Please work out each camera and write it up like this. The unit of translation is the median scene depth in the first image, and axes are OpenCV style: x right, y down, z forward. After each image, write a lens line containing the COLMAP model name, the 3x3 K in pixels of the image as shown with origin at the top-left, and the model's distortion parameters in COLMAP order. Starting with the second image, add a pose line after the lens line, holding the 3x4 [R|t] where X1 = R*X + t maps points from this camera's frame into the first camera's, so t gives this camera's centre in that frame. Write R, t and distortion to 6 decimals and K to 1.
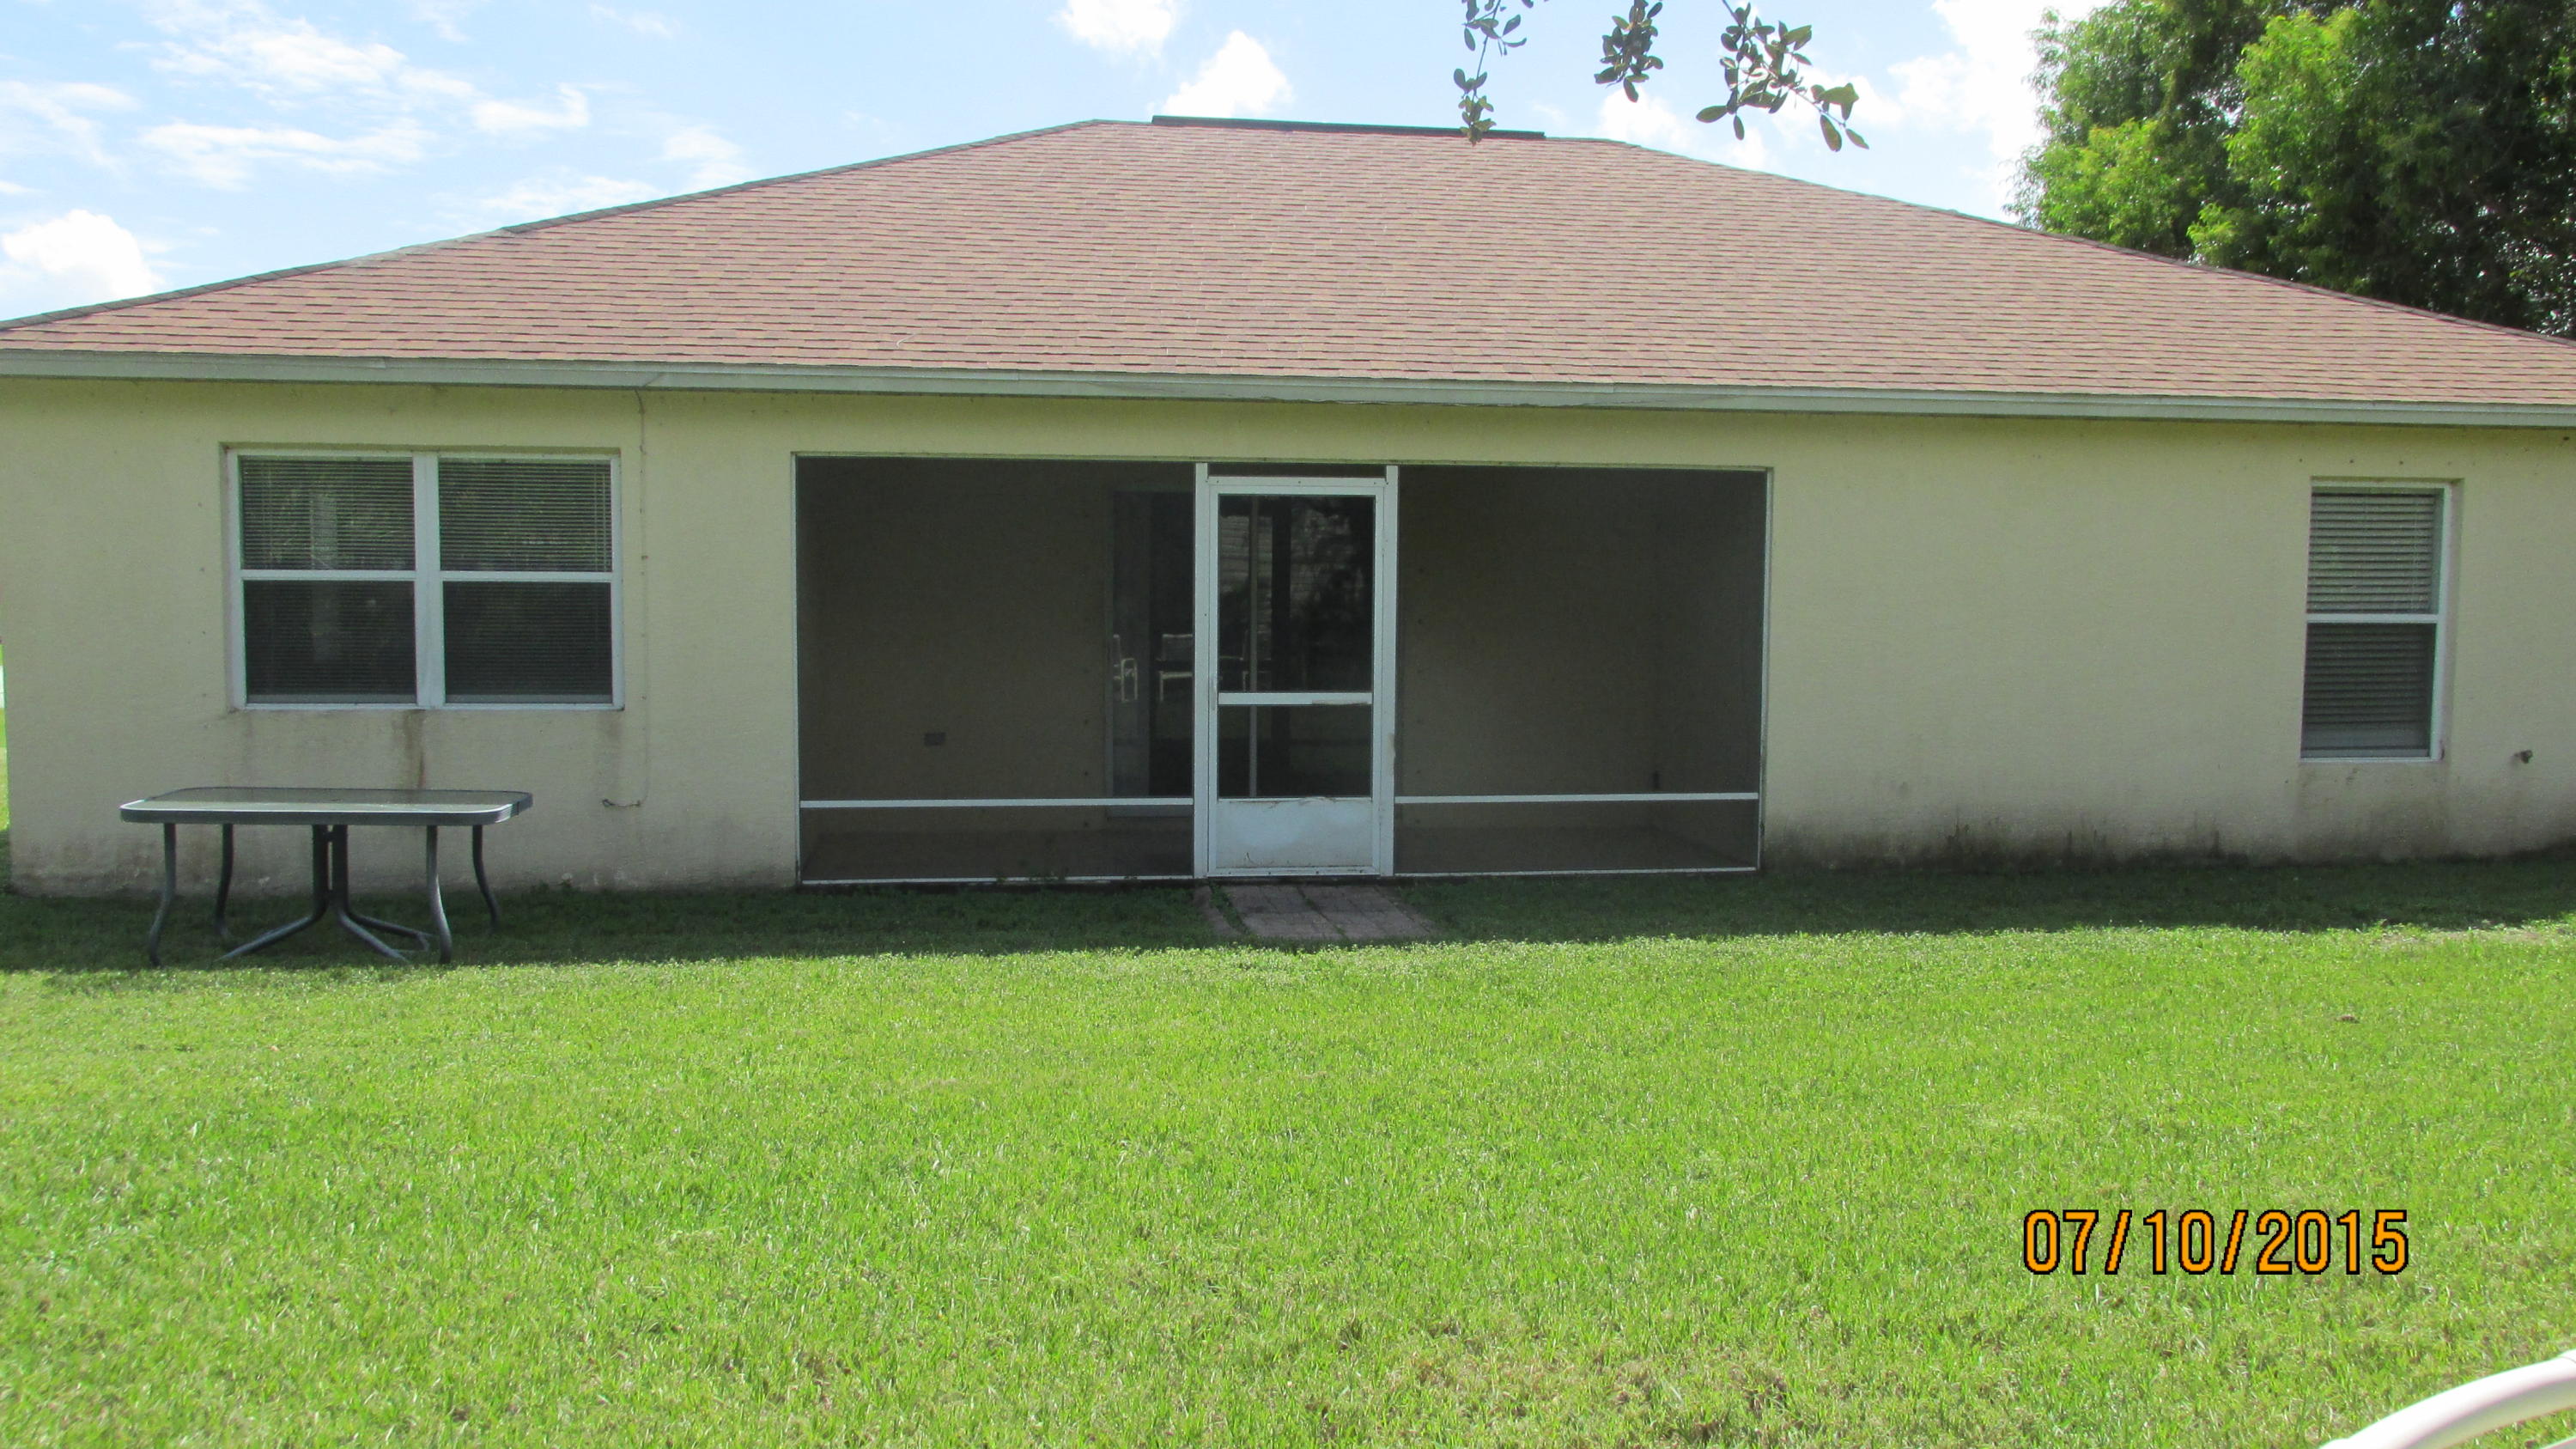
lens RADIAL K [[2131.5, 0, 1292.0], [0, 2131.5, 734.3], [0, 0, 1]] dist [-0.050396, 0.024208]
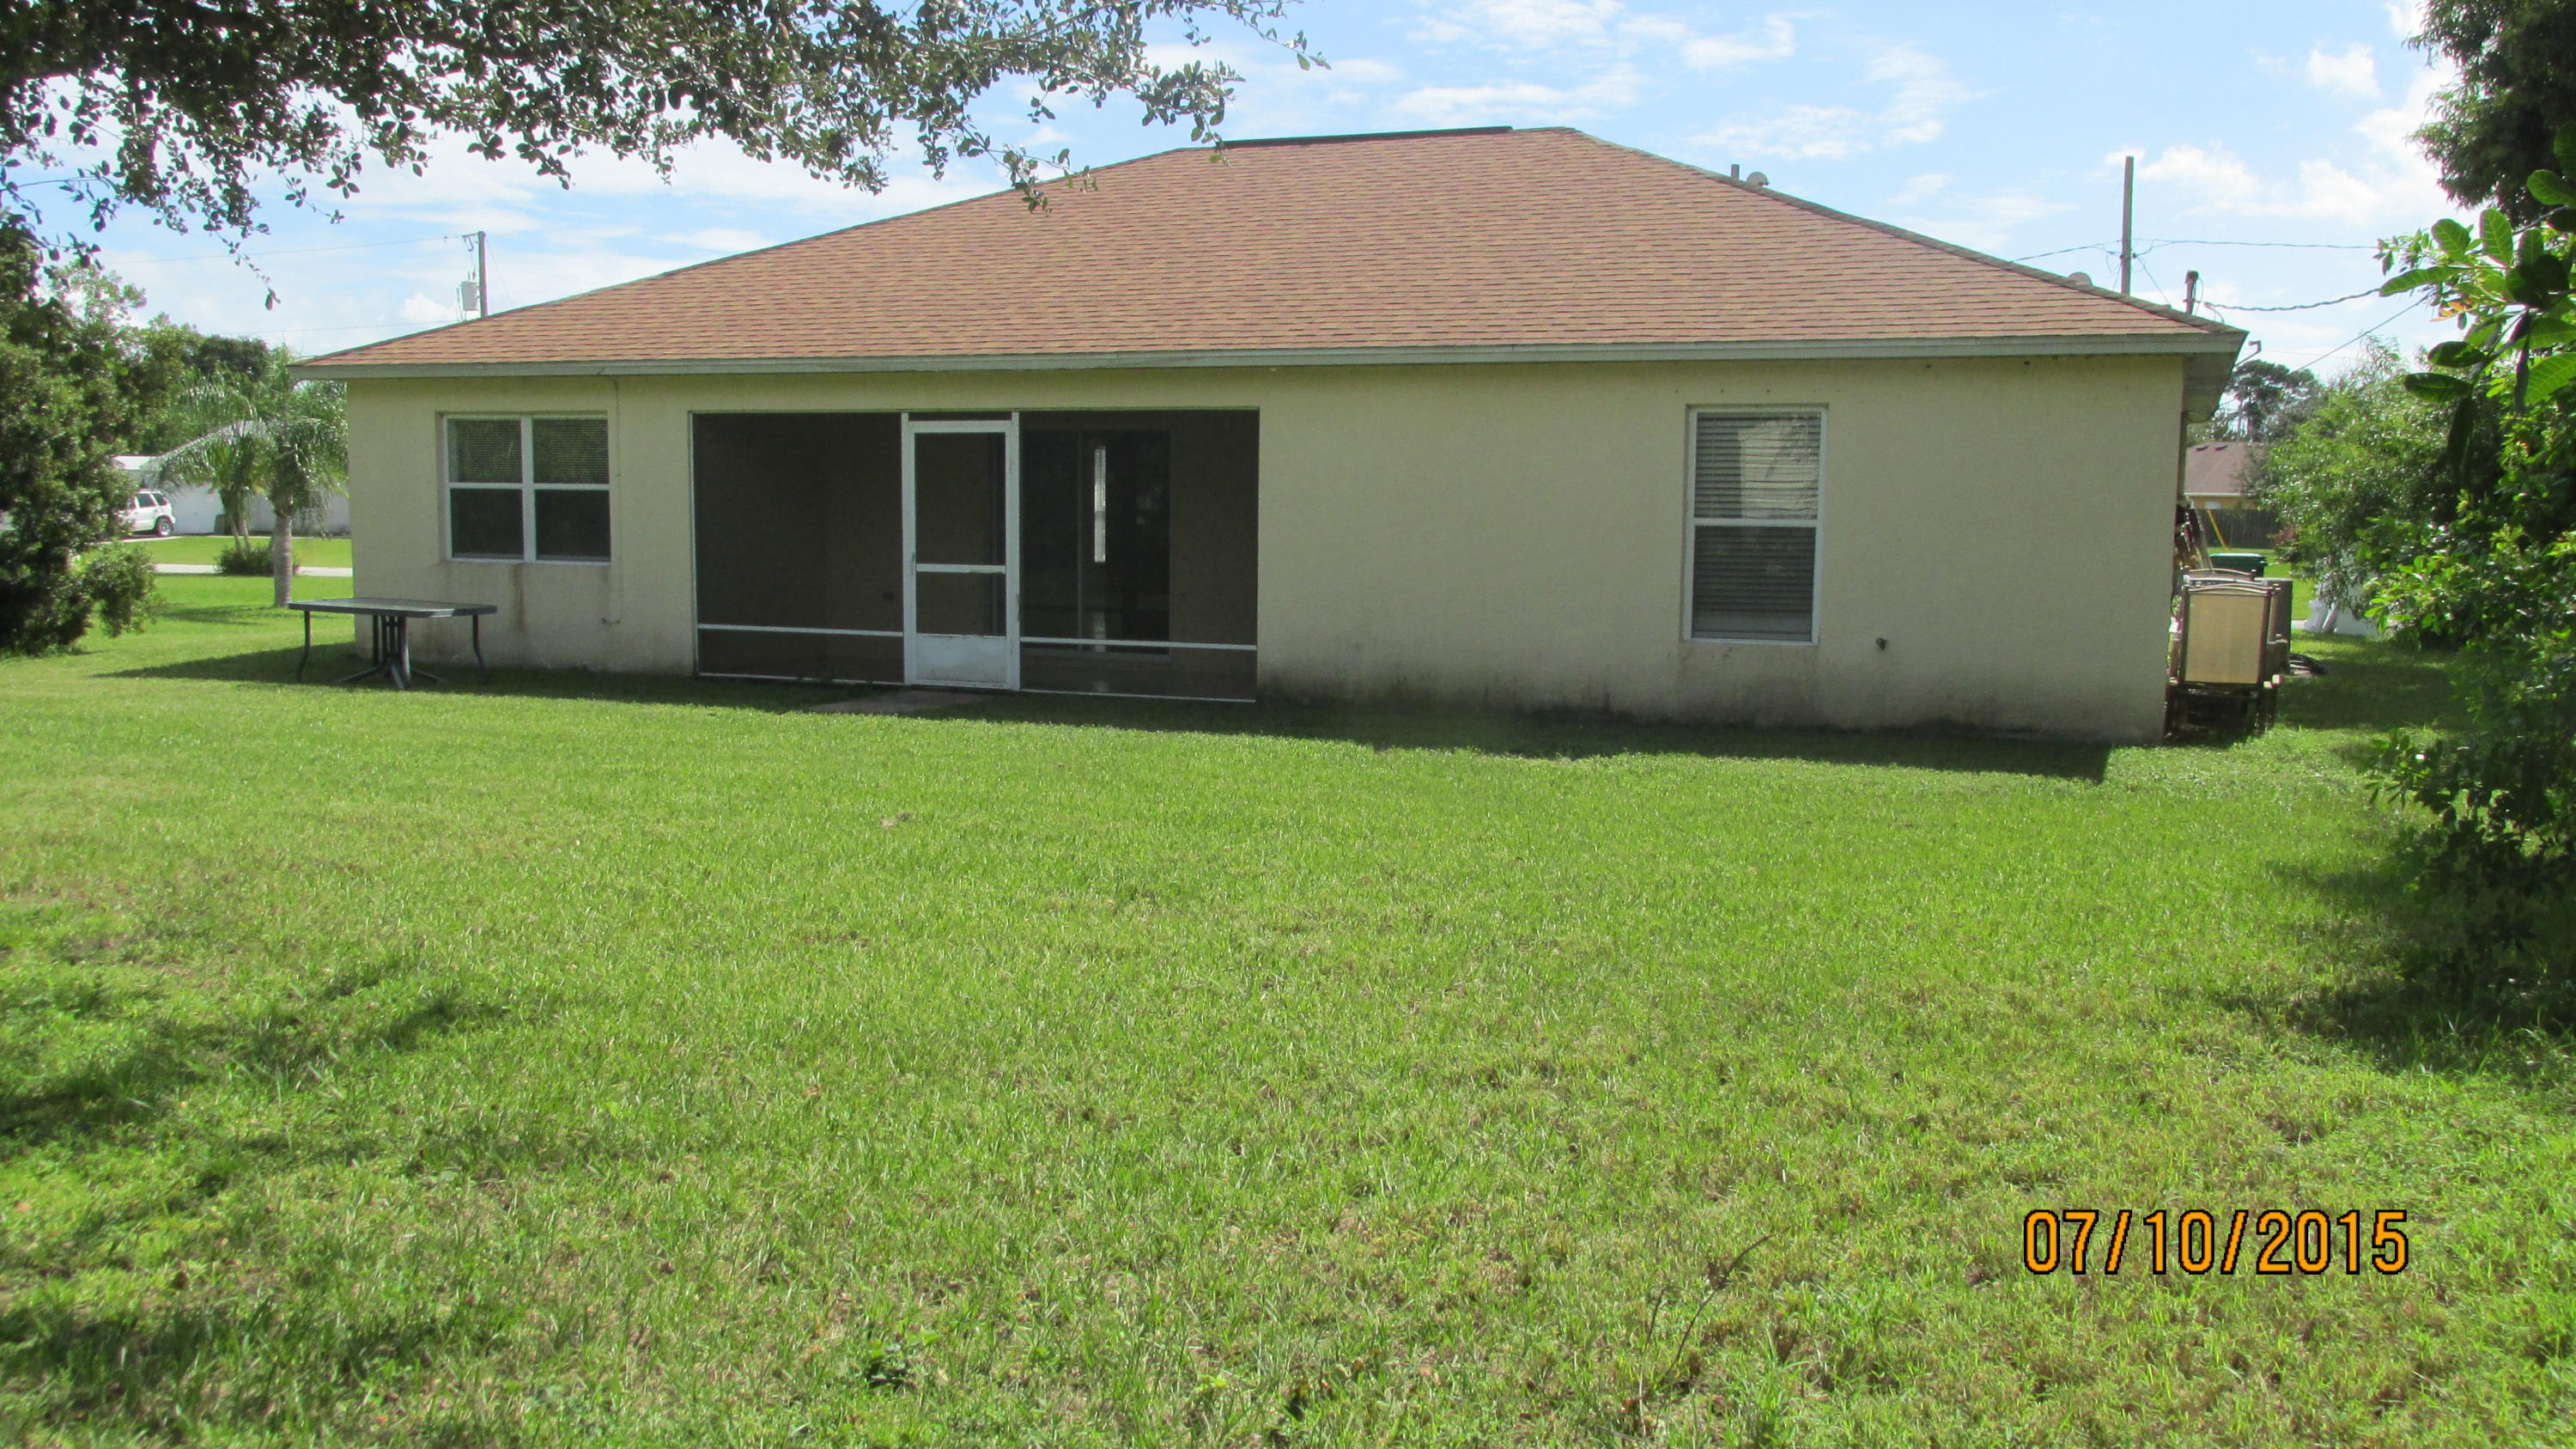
lens RADIAL K [[2131.5, 0, 1278.6], [0, 2131.5, 720.3], [0, 0, 1]] dist [-0.050396, 0.024208]
pose [[0.858418, 0.056427, -0.509838, 0.971996], [-0.042437, 0.998336, 0.039040, 0.022401], [0.511193, -0.011877, 0.859384, -0.179778]]
